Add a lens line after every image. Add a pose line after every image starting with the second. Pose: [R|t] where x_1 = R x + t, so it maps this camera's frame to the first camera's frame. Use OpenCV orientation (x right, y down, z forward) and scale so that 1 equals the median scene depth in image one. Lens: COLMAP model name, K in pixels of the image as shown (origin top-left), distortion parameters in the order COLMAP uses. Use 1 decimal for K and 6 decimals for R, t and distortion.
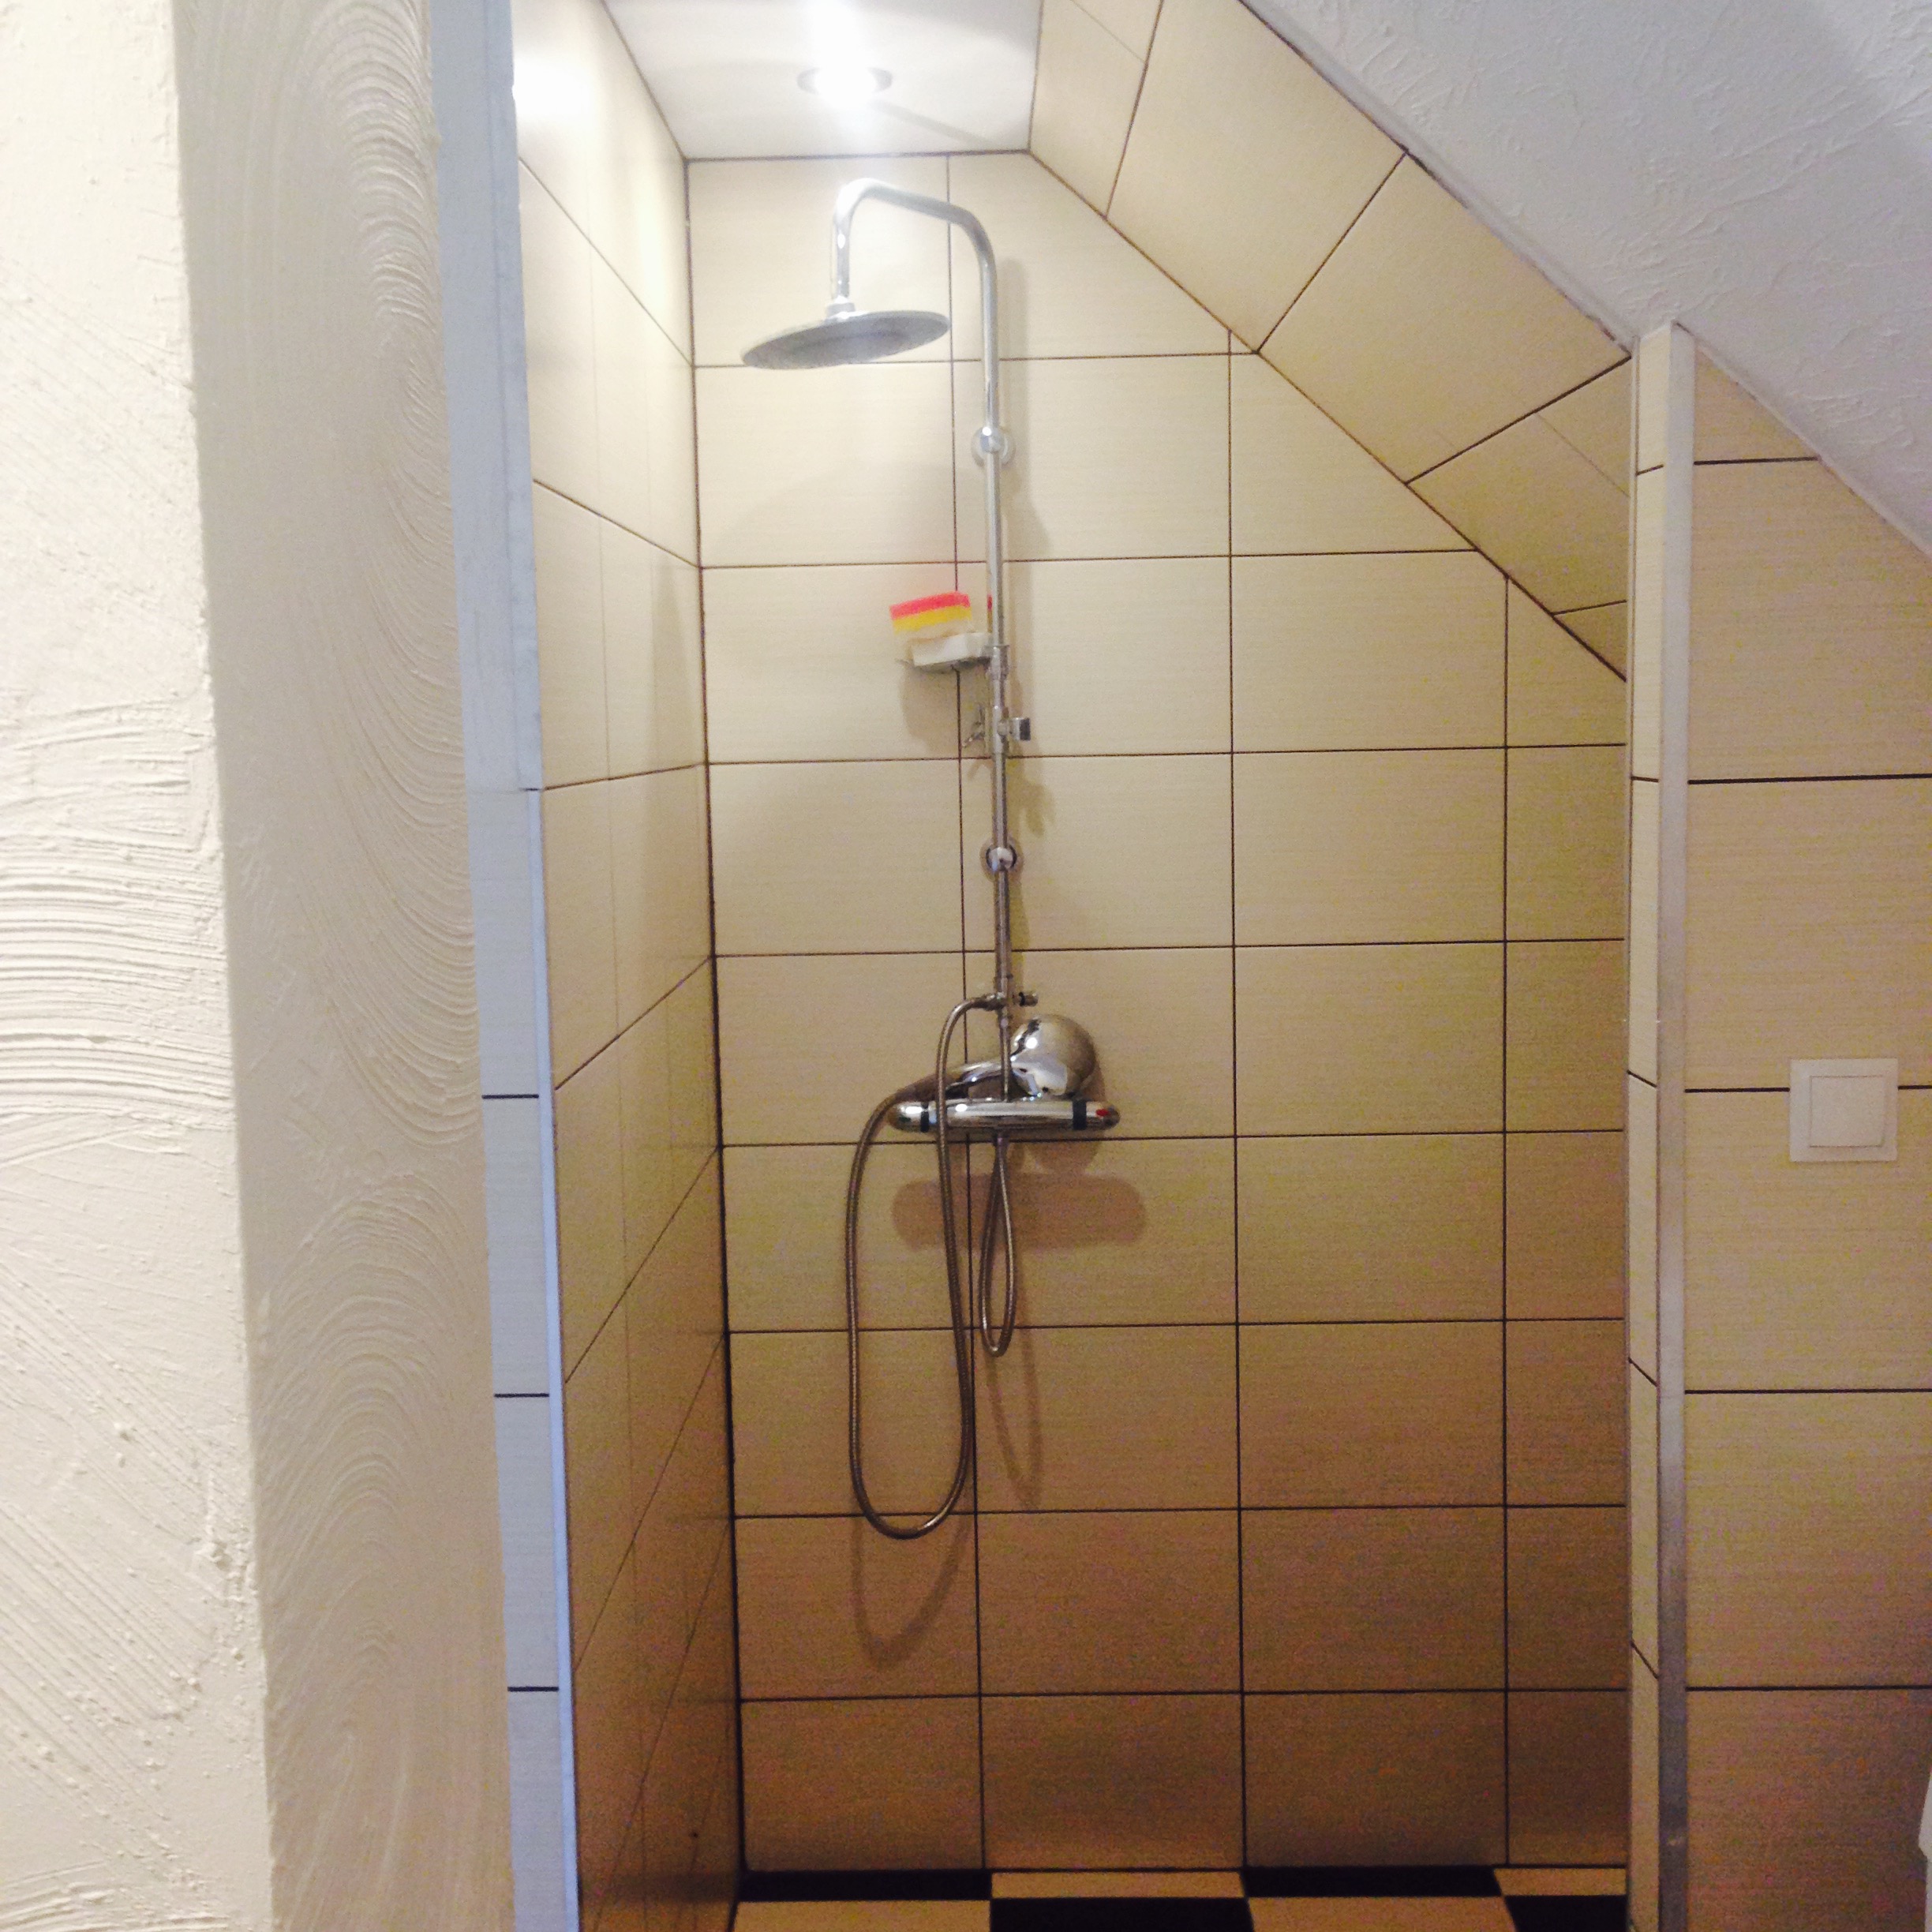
lens RADIAL K [[2349.8, 0, 940.2], [0, 2349.8, 965.4], [0, 0, 1]] dist [0.105781, -0.211404]
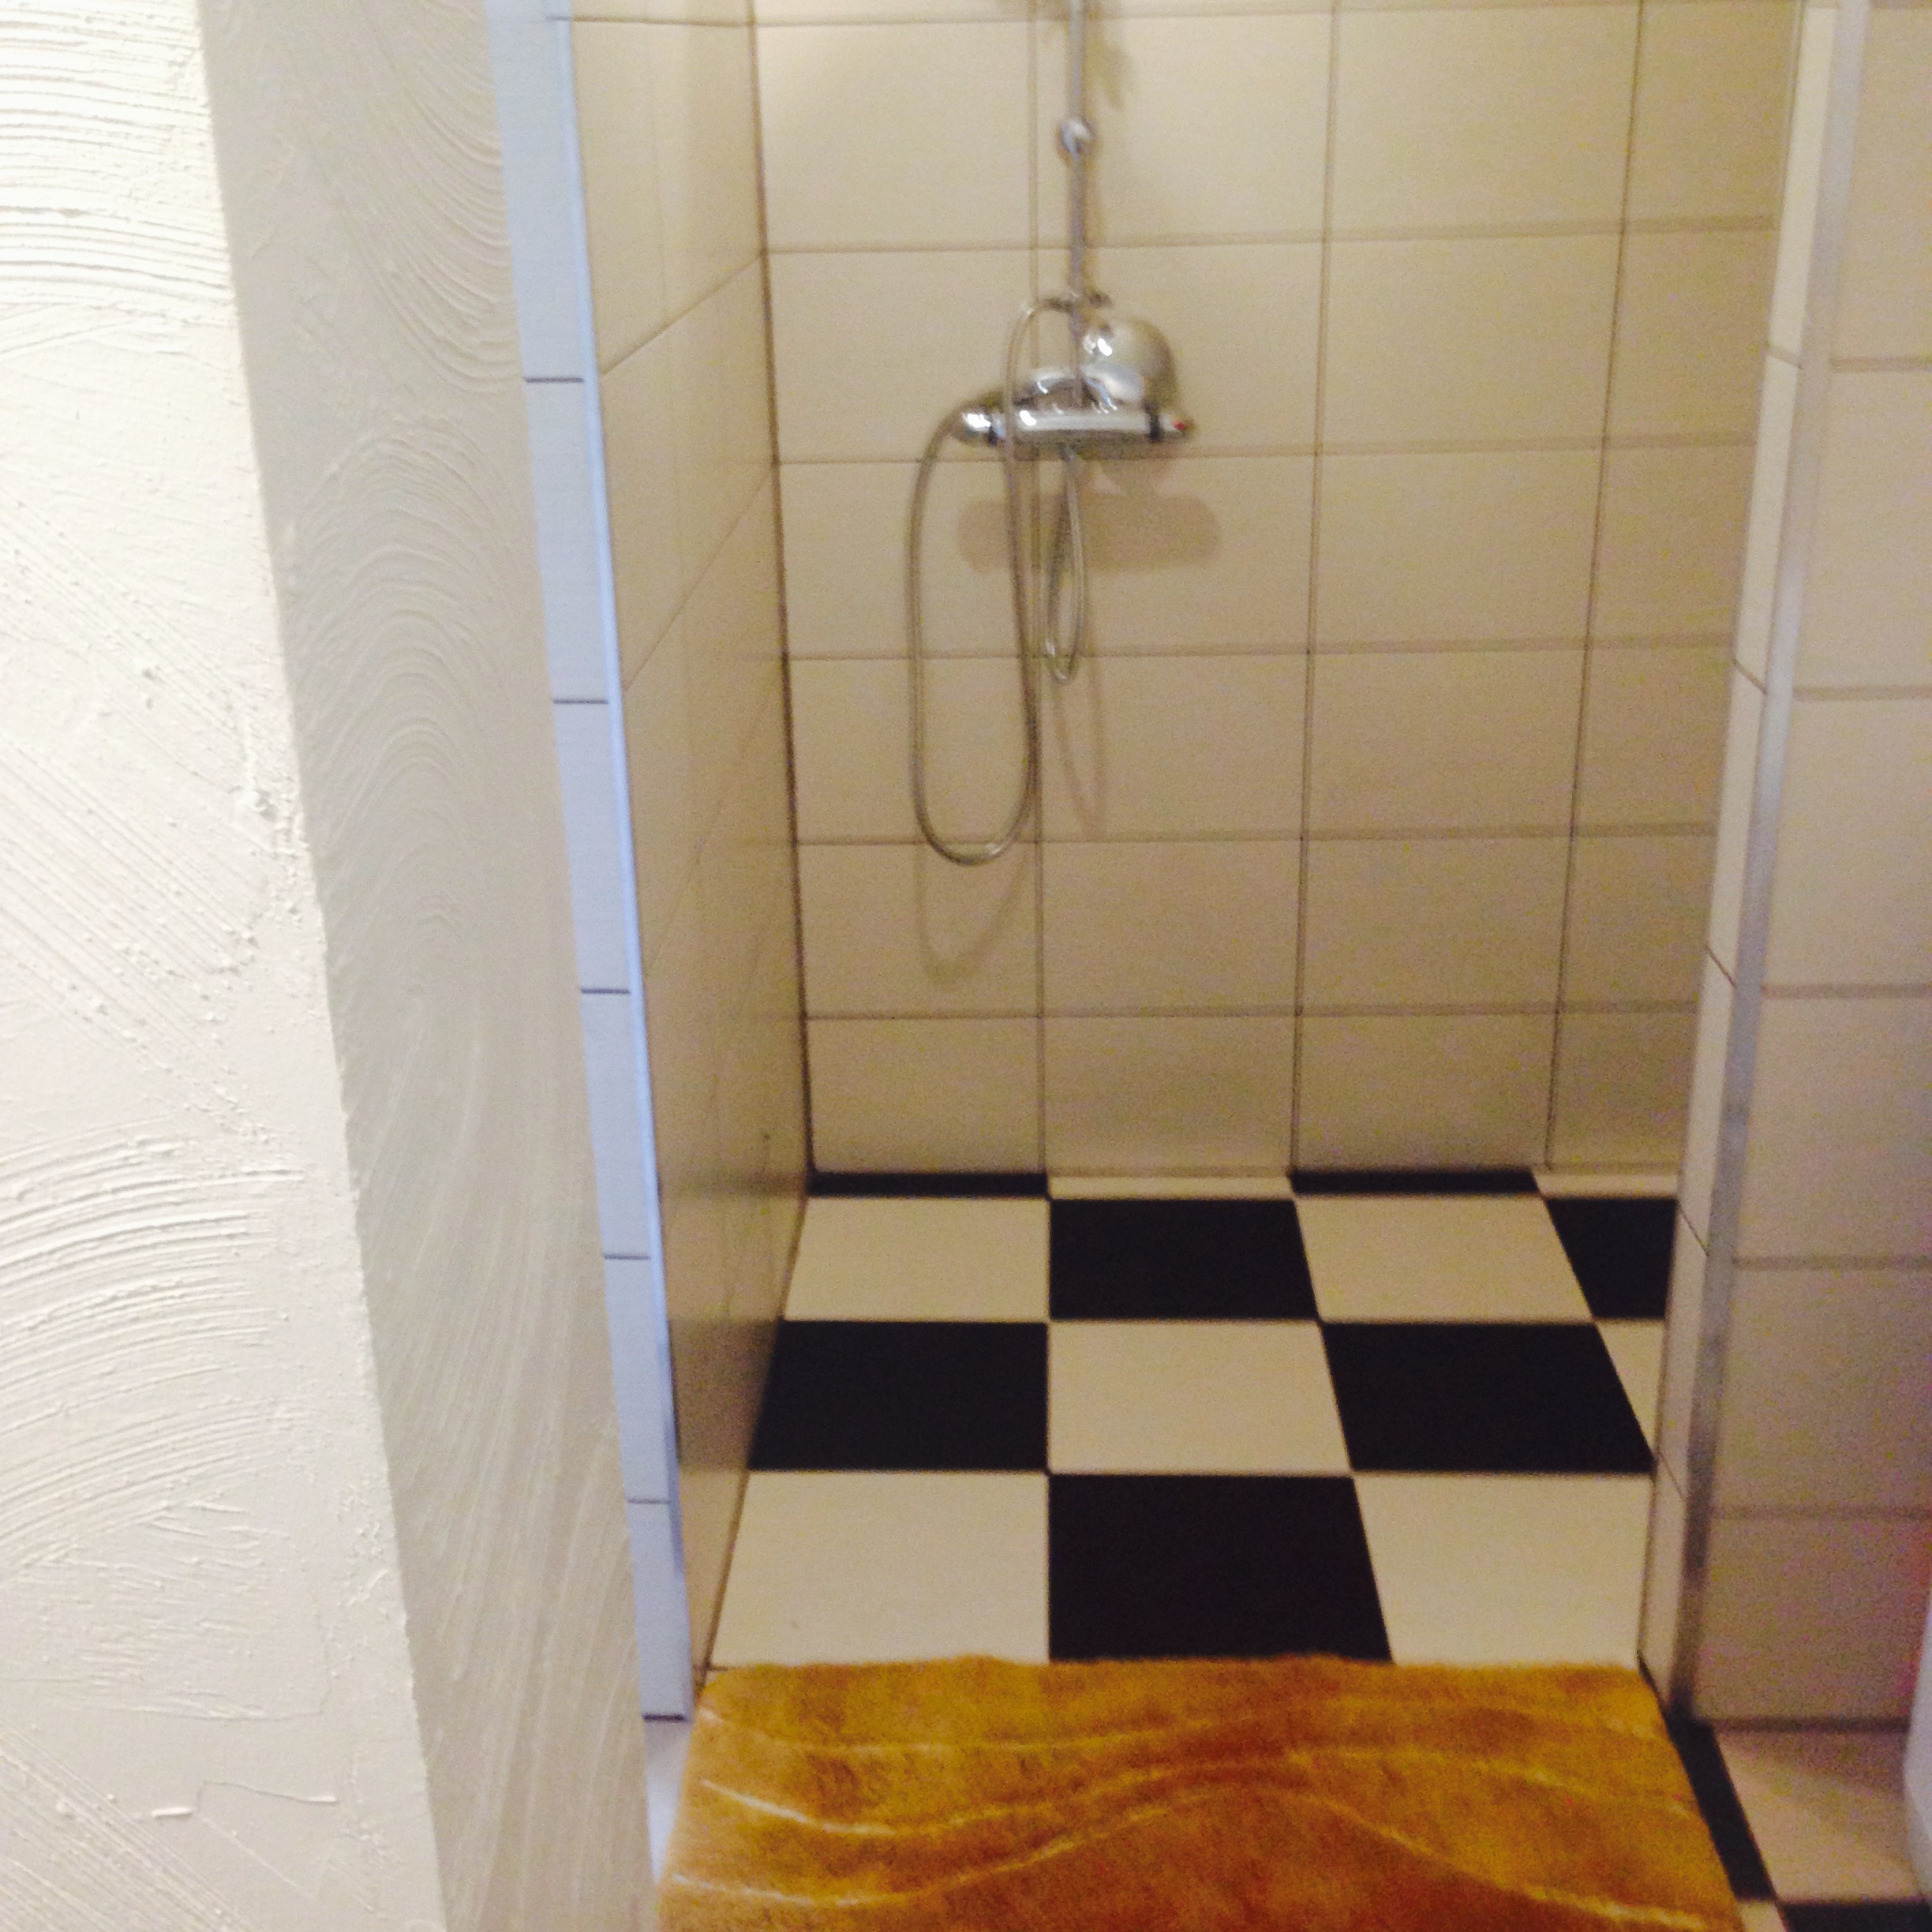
lens RADIAL K [[2349.8, 0, 940.2], [0, 2349.8, 965.4], [0, 0, 1]] dist [0.105781, -0.211404]
pose [[0.999752, 0.005159, -0.021685, -0.017457], [0.000853, 0.963279, 0.268500, 0.057850], [0.022274, -0.268452, 0.963036, 0.092916]]
